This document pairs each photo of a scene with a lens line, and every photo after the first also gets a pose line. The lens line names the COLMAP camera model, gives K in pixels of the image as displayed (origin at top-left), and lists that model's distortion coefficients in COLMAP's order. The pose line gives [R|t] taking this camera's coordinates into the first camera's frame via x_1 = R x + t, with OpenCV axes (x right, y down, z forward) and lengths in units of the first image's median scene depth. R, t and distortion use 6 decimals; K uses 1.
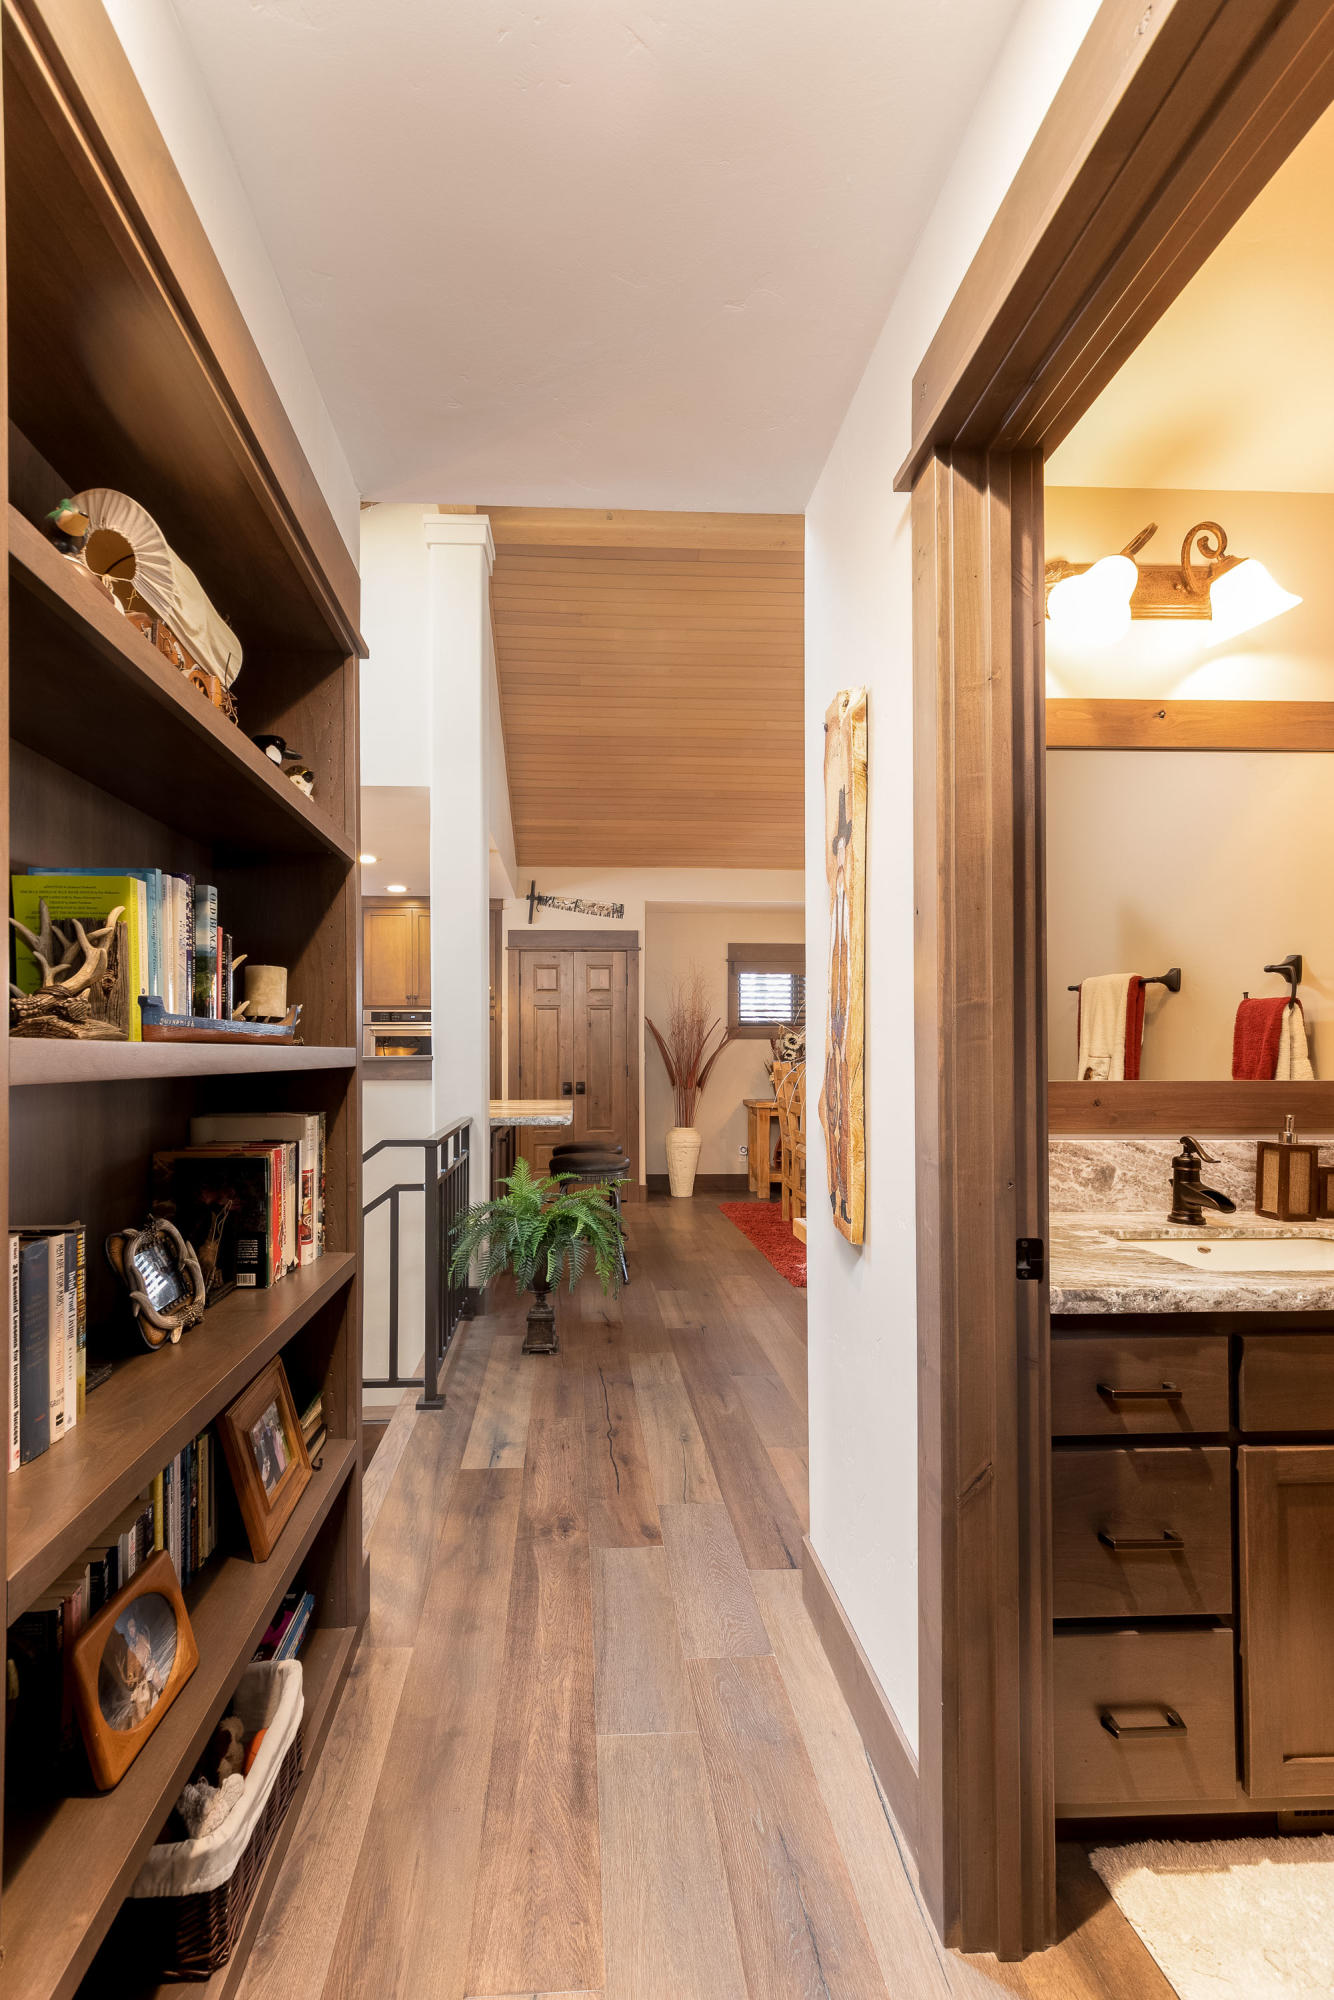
lens RADIAL K [[892.9, 0, 648.1], [0, 892.9, 1042.4], [0, 0, 1]] dist [0.014221, -0.000015]
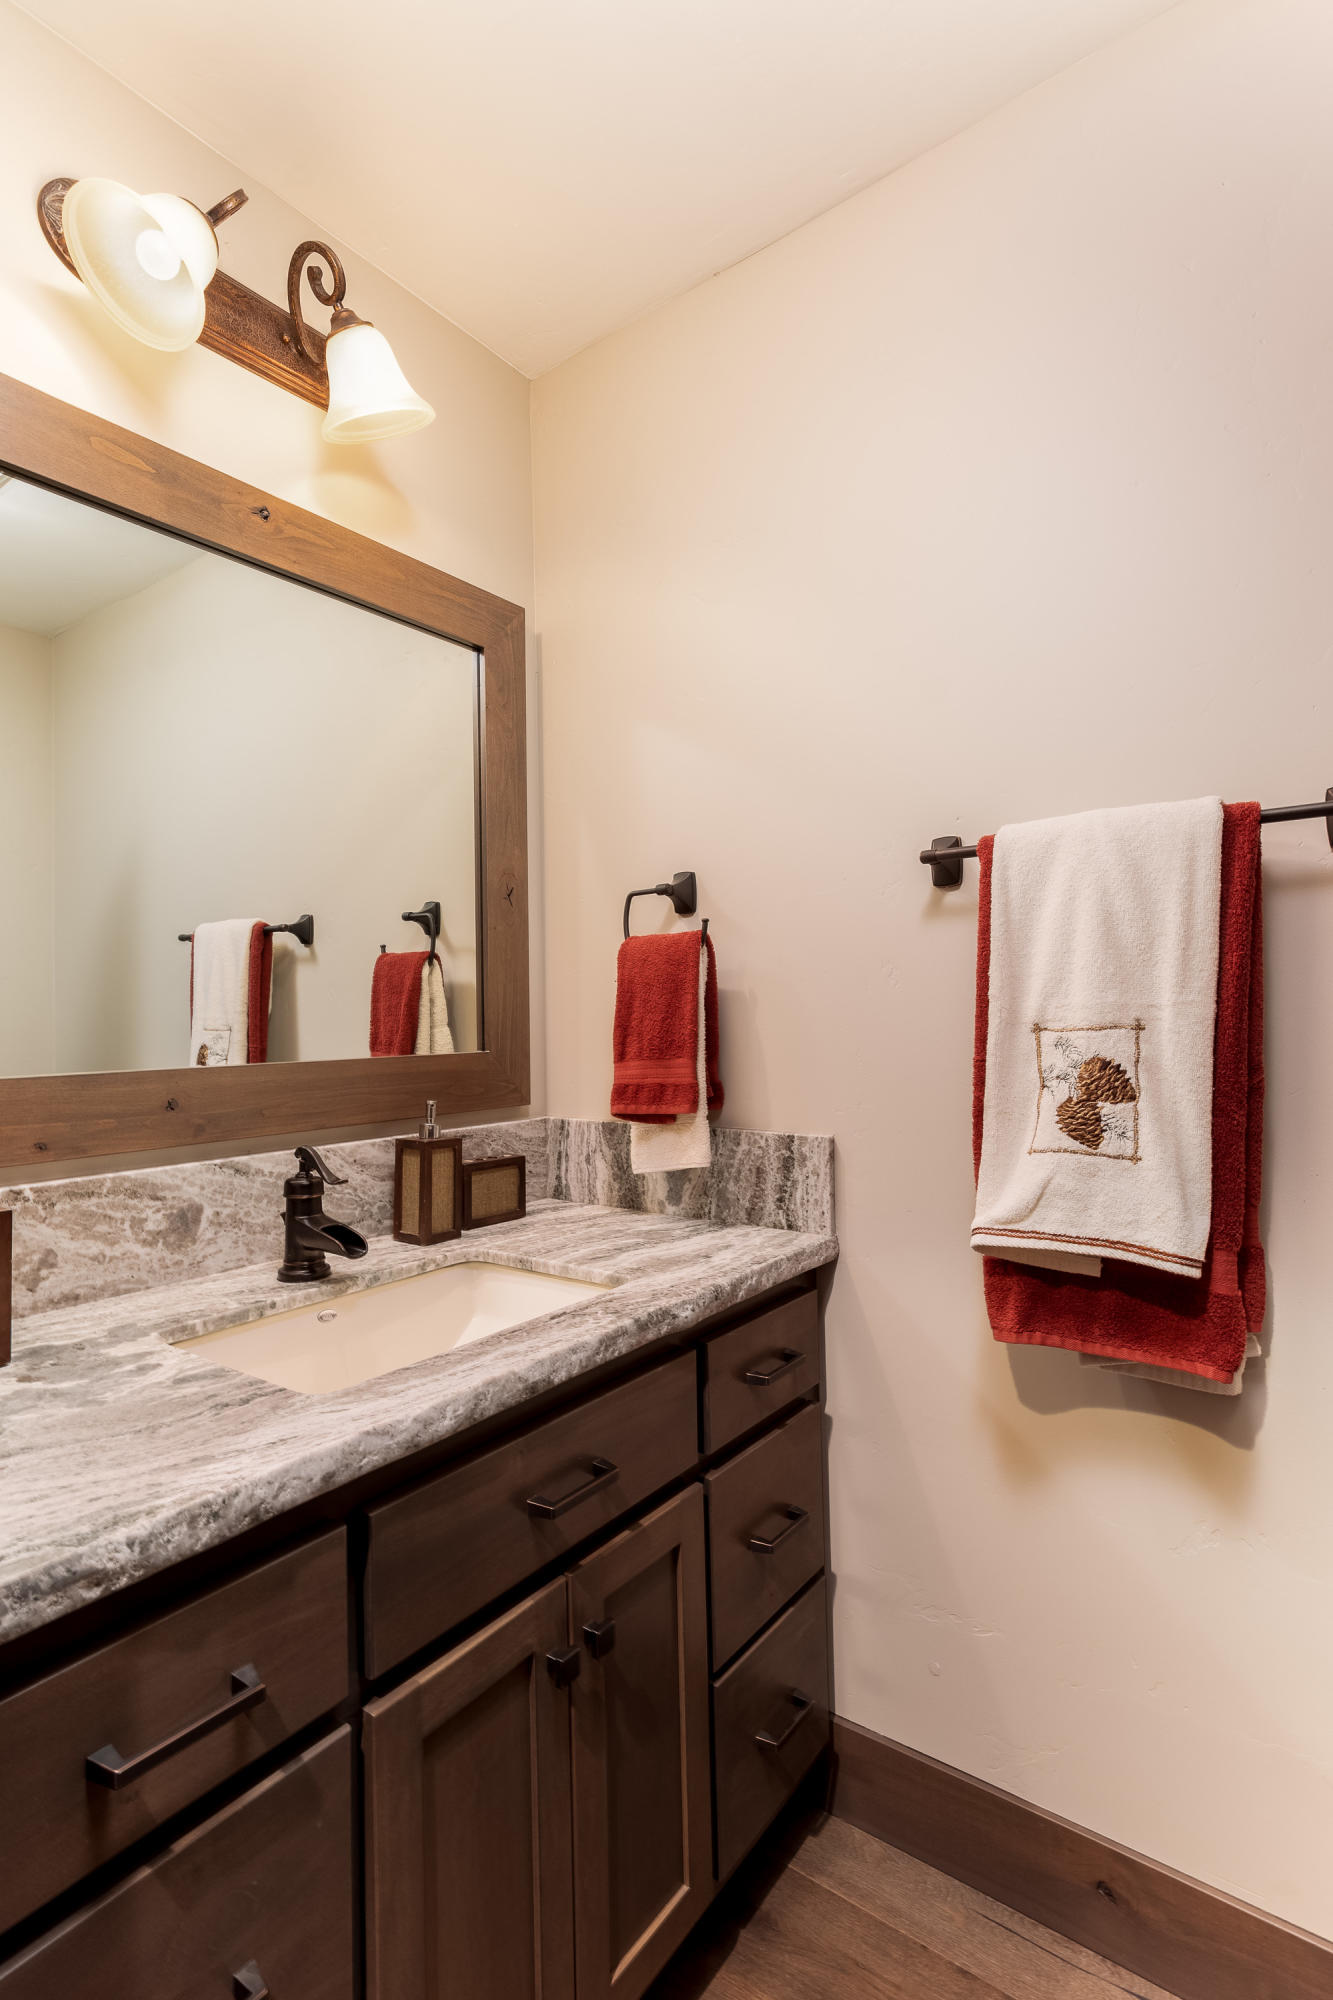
lens RADIAL K [[987.5, 0, 666.2], [0, 987.5, 1009.6], [0, 0, 1]] dist [-0.002709, 0.000905]
pose [[0.654604, -0.006512, 0.755944, 0.213667], [0.011781, 0.999929, -0.001589, 0.007477], [-0.755880, 0.009946, 0.654634, 0.303510]]
